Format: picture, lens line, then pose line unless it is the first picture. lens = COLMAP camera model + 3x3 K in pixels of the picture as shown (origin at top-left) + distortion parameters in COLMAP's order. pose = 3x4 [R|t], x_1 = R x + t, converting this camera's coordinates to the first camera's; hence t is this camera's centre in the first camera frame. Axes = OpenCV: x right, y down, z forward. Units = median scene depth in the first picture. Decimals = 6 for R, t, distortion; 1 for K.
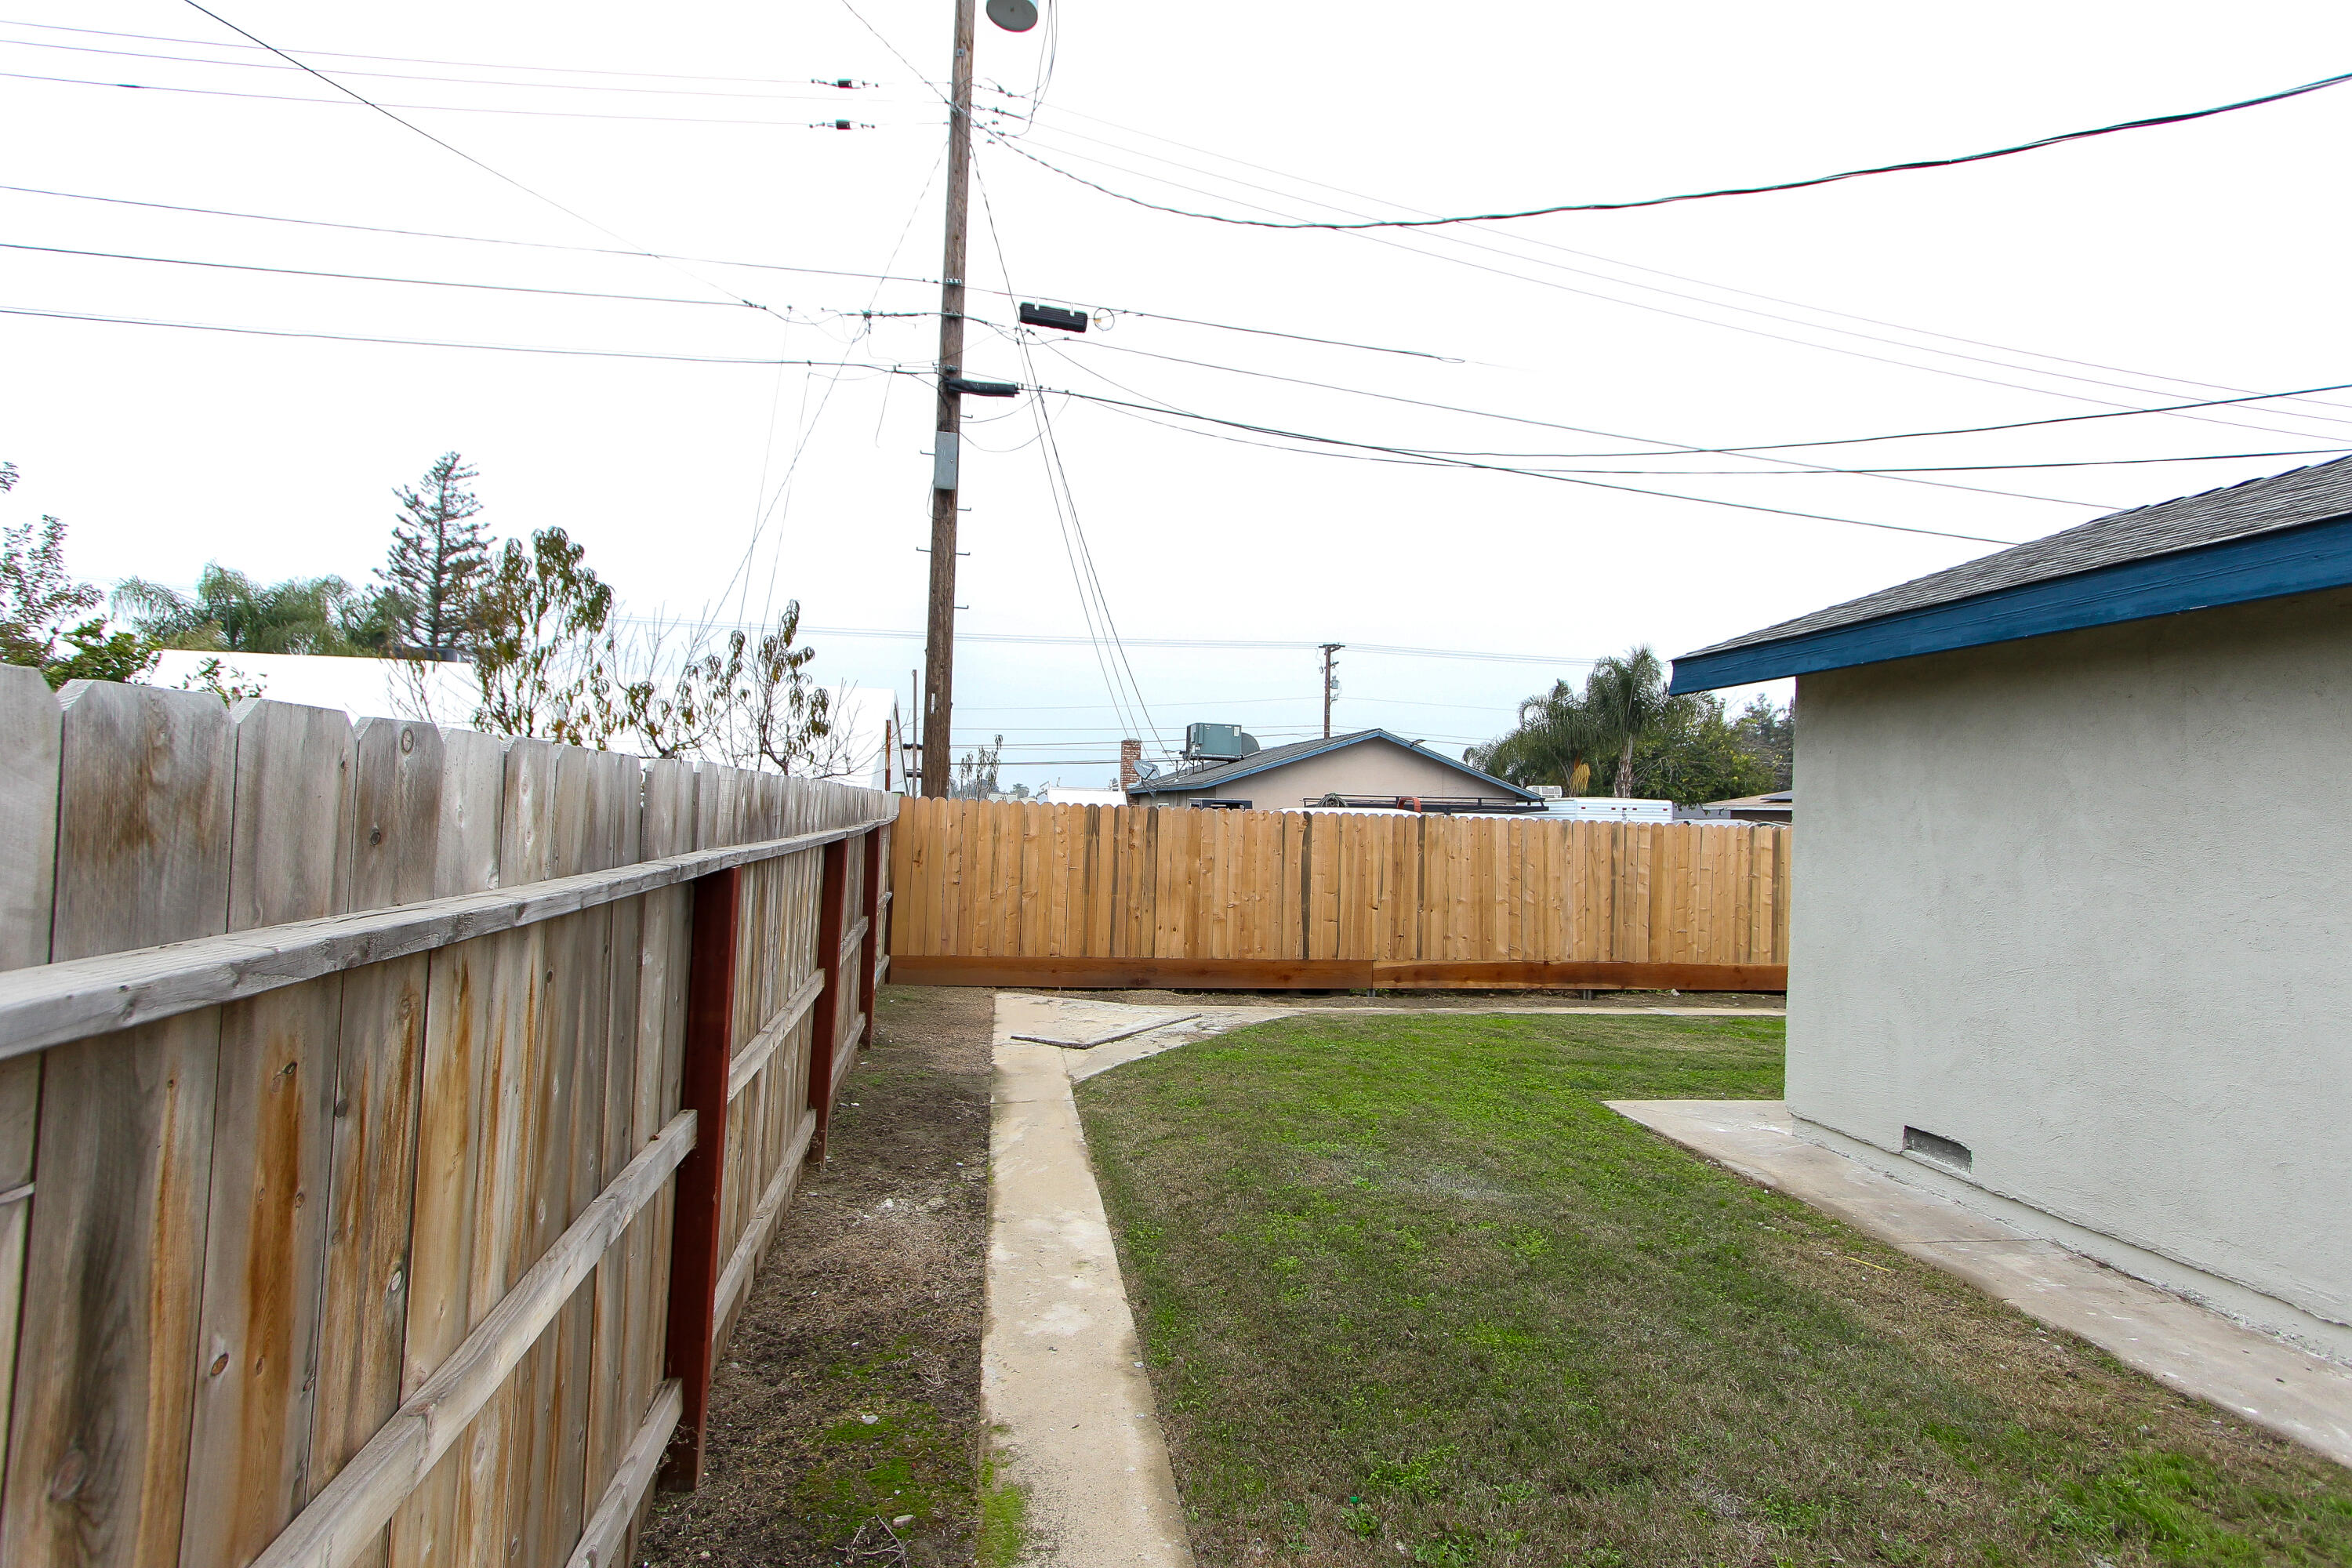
lens RADIAL K [[1054.8, 0, 1176.0], [0, 1054.8, 784.0], [0, 0, 1]] dist [0.025043, 0.000143]
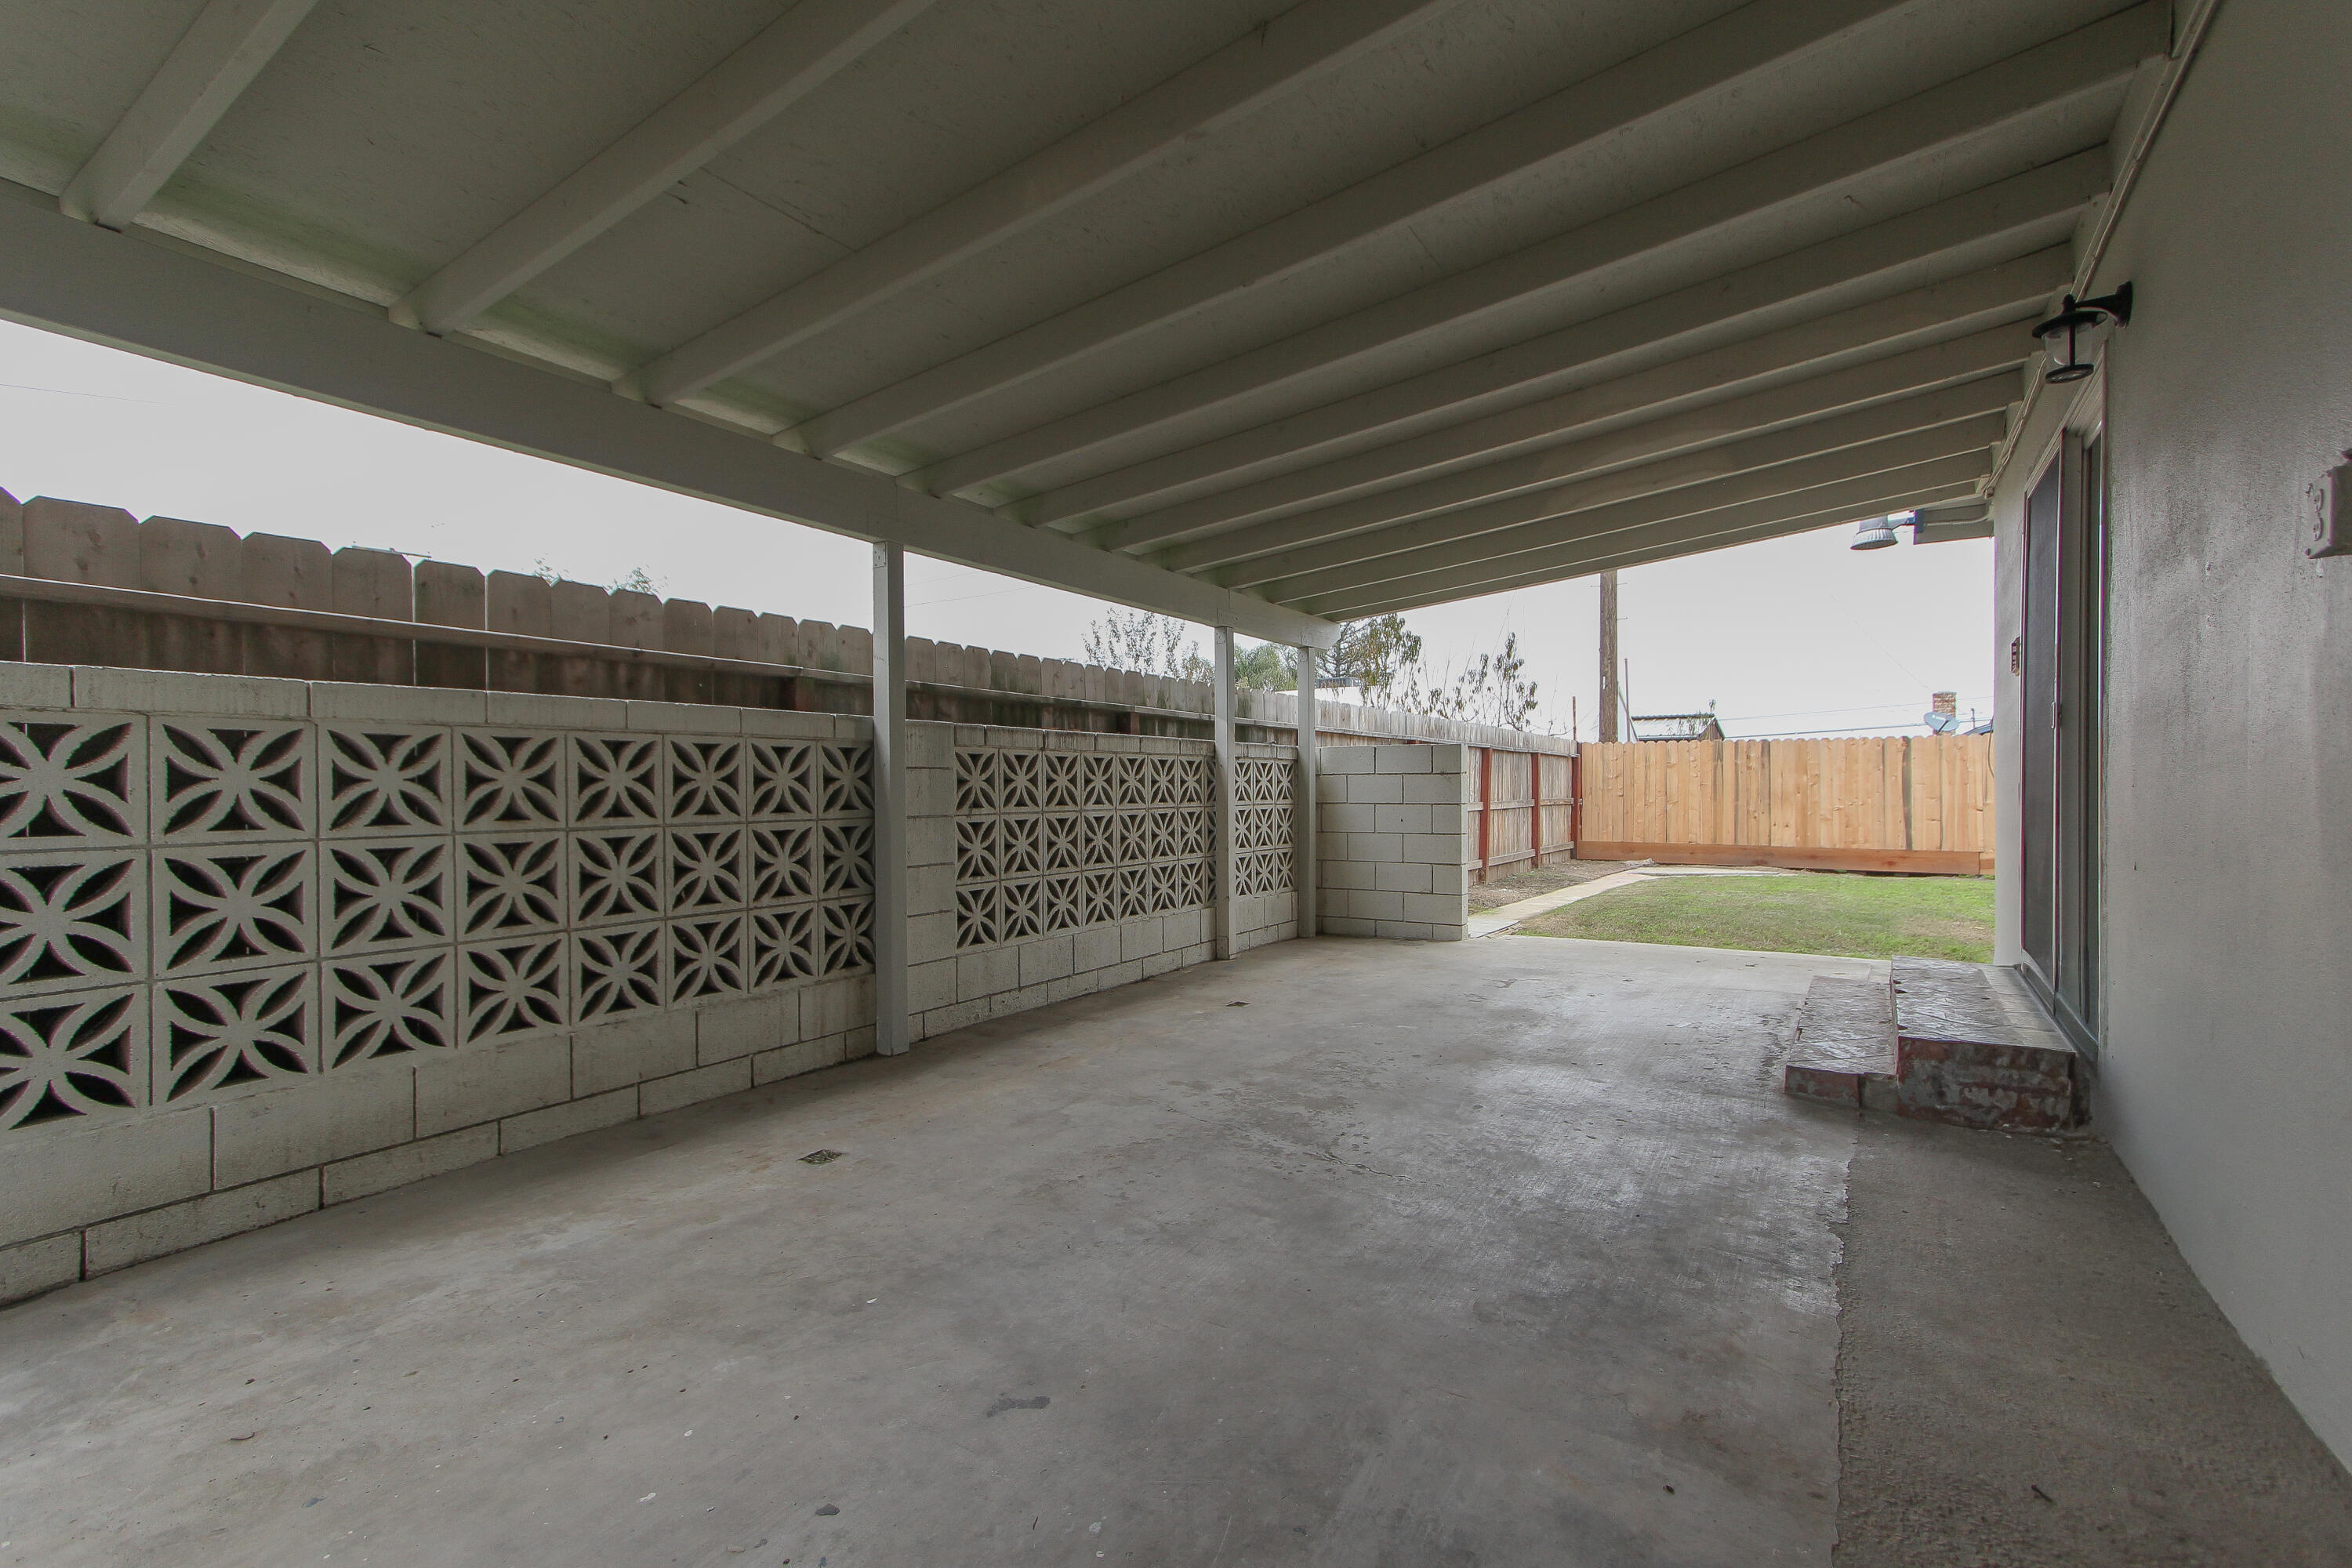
lens RADIAL K [[1054.8, 0, 1176.0], [0, 1054.8, 784.0], [0, 0, 1]] dist [0.025043, 0.000143]
pose [[0.723948, -0.036393, -0.688894, 0.390847], [0.046223, 0.998922, -0.004196, 0.051270], [0.688305, -0.028805, 0.724850, -0.585303]]
